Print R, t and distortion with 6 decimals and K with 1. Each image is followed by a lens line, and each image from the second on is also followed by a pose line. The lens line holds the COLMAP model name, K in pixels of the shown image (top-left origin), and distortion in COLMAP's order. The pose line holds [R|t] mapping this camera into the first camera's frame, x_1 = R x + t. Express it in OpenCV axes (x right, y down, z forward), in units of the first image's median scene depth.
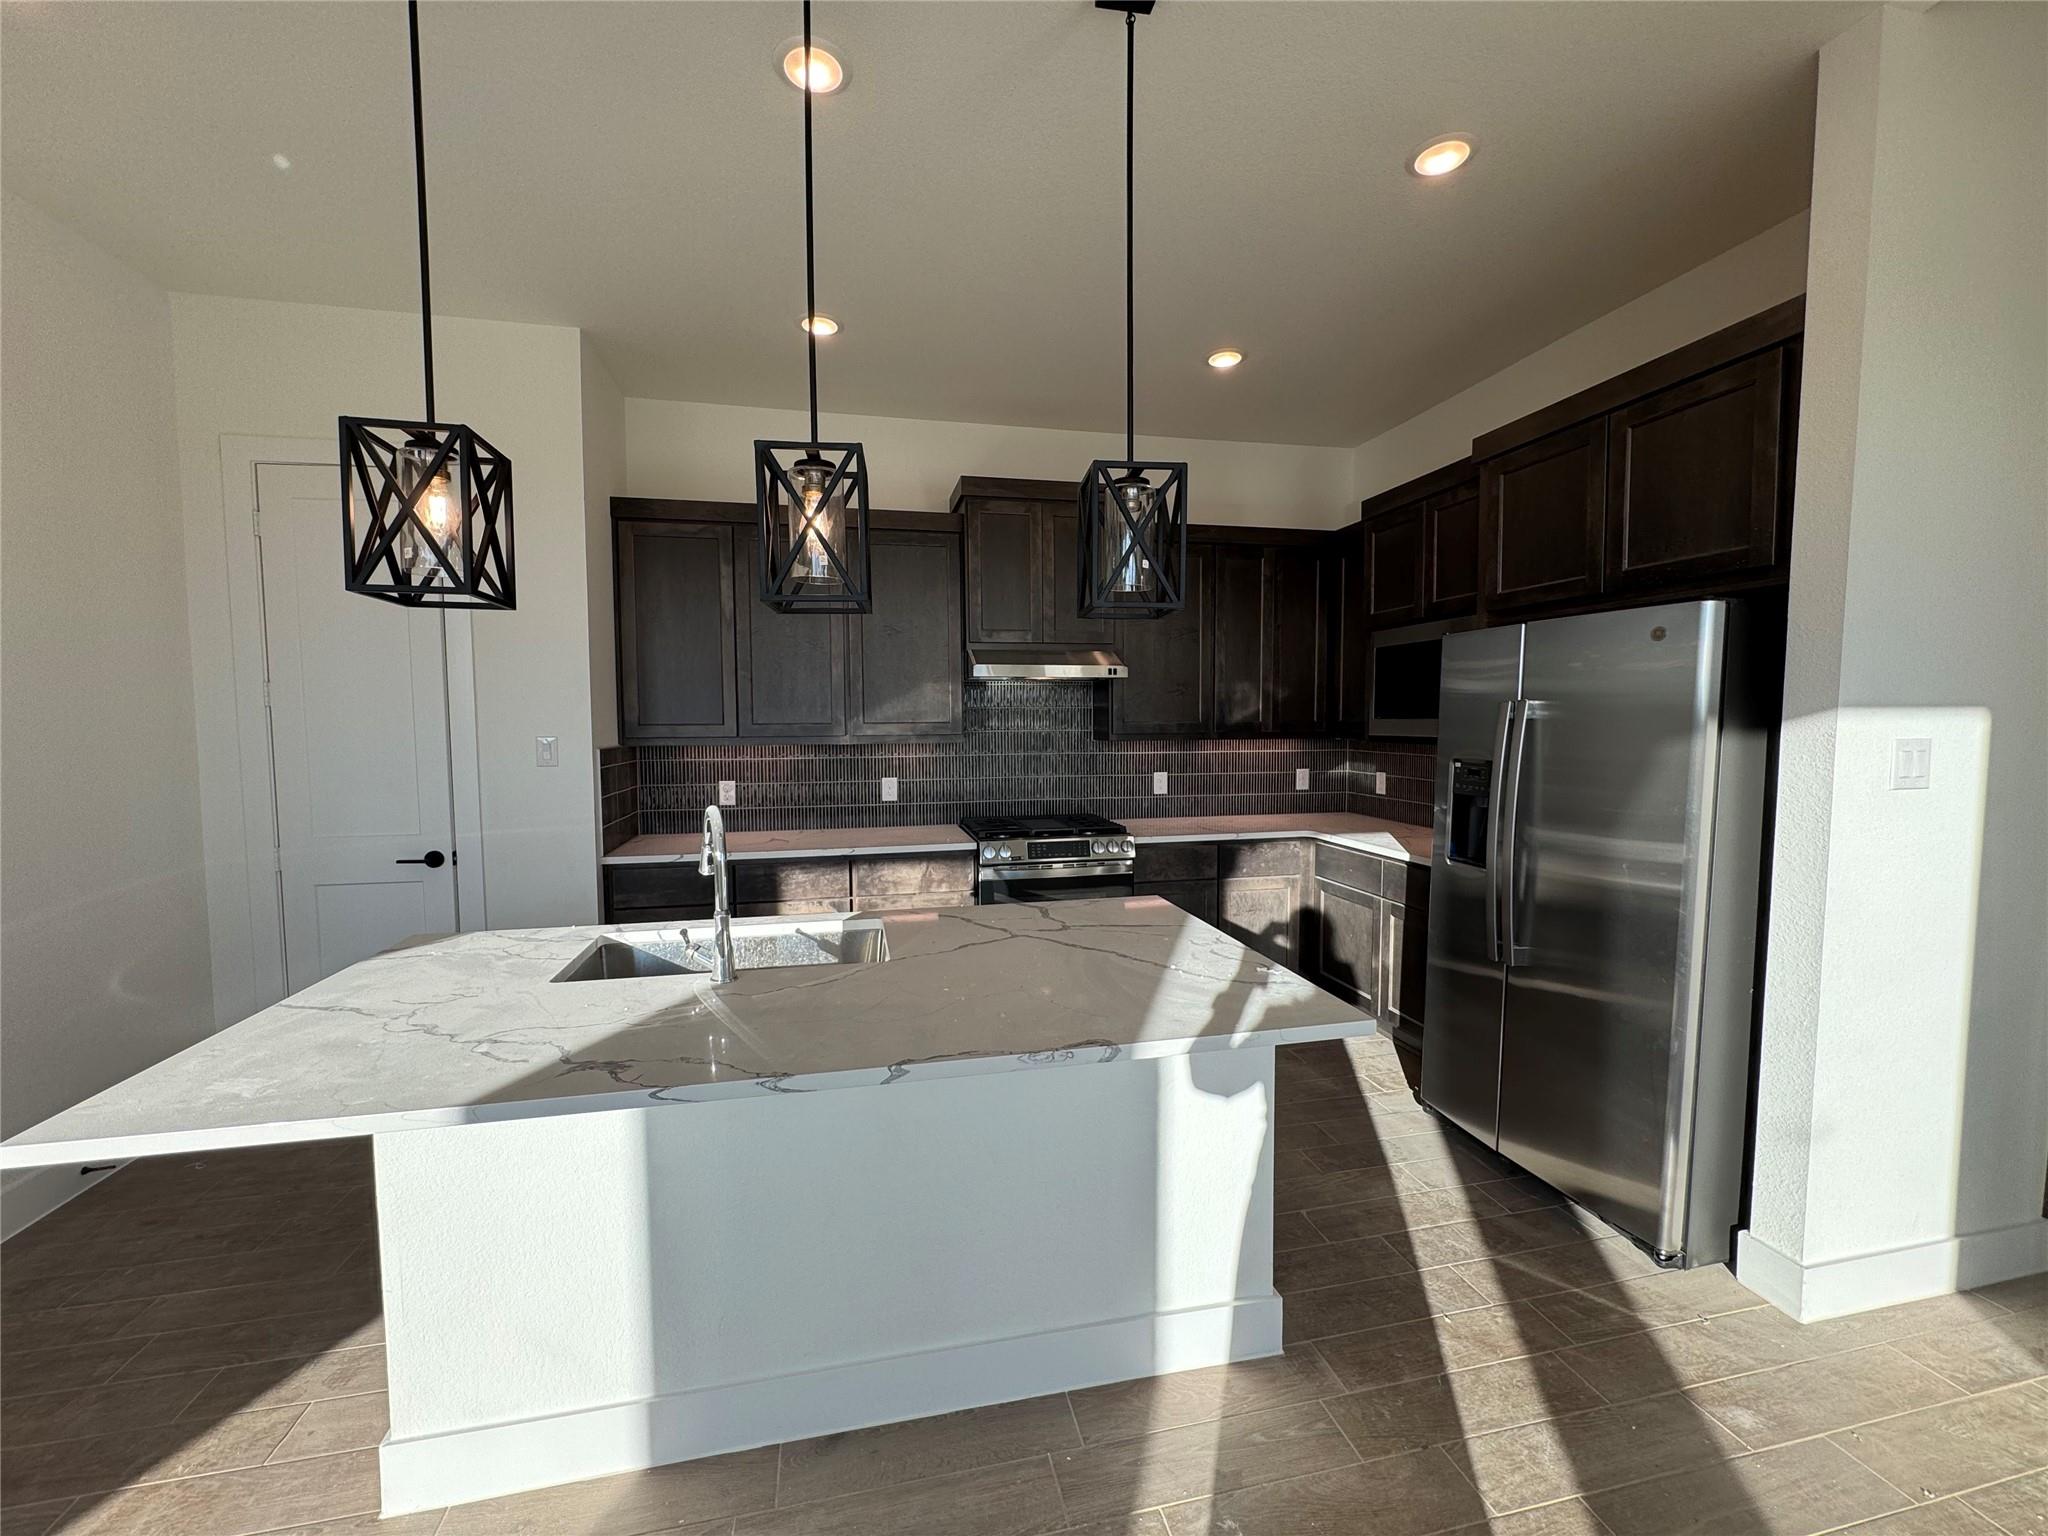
lens RADIAL K [[816.7, 0, 1022.1], [0, 816.7, 770.9], [0, 0, 1]] dist [0.000761, -0.000207]
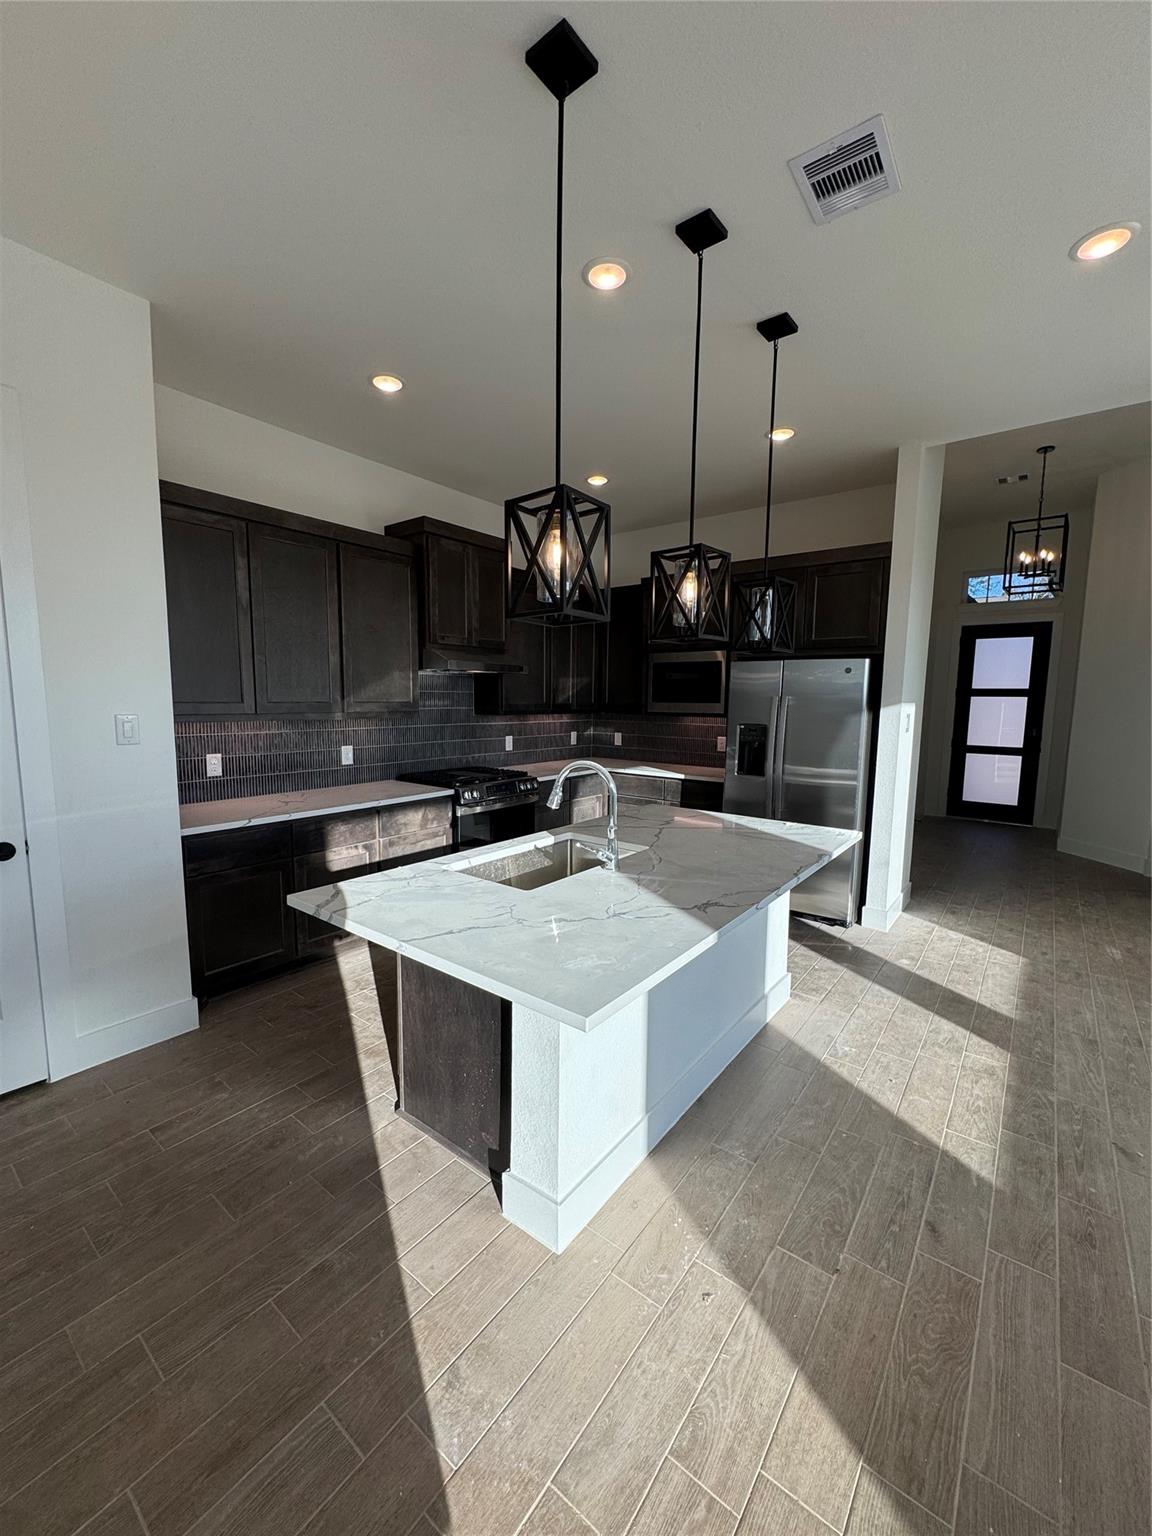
lens RADIAL K [[612.5, 0, 575.6], [0, 612.5, 768.6], [0, 0, 1]] dist [0.000761, -0.000207]
pose [[0.765509, -0.060680, 0.640557, -0.571537], [0.026664, 0.997680, 0.062645, -0.007442], [-0.642872, -0.030876, 0.765351, 0.069363]]
